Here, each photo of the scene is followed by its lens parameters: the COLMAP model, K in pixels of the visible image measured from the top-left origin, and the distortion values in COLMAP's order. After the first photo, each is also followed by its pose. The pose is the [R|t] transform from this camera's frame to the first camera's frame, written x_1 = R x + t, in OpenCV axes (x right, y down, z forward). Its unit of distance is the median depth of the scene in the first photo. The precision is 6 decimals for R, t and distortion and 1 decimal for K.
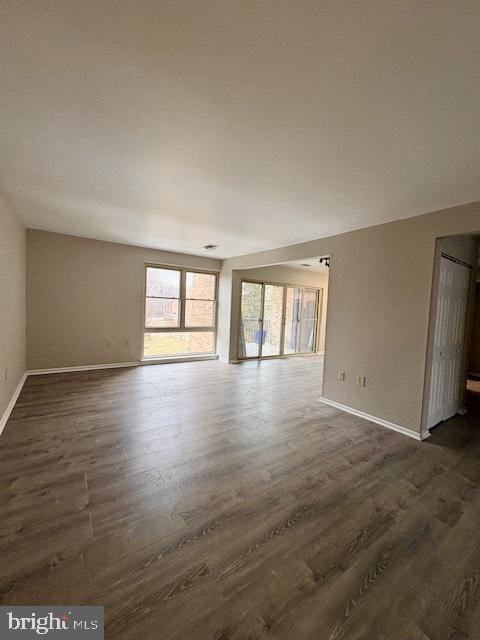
lens RADIAL K [[254.8, 0, 243.3], [0, 254.8, 319.1], [0, 0, 1]] dist [-0.000529, 0.000423]
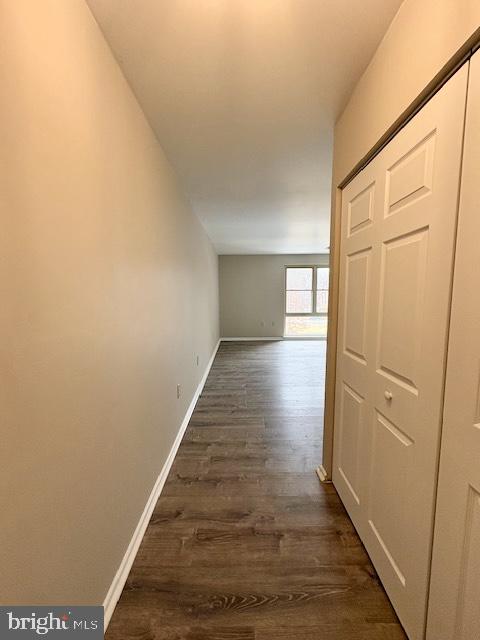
lens RADIAL K [[254.8, 0, 238.4], [0, 254.8, 322.8], [0, 0, 1]] dist [-0.000529, 0.000423]
pose [[0.813346, 0.012029, -0.581655, 0.182648], [0.014458, 0.999060, 0.040878, 0.023260], [0.581600, -0.041657, 0.812408, -0.234378]]
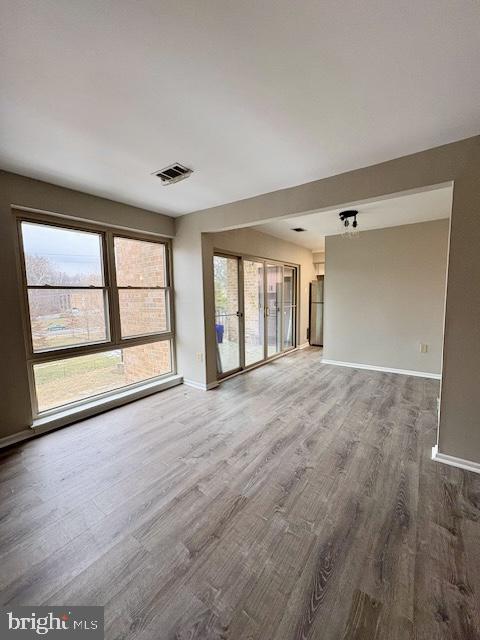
lens RADIAL K [[254.8, 0, 240.1], [0, 254.8, 318.9], [0, 0, 1]] dist [-0.000529, 0.000423]
pose [[0.948029, -0.094201, 0.303920, -0.146853], [0.077382, 0.994751, 0.066947, -0.029277], [-0.308632, -0.039950, 0.950342, 0.398477]]
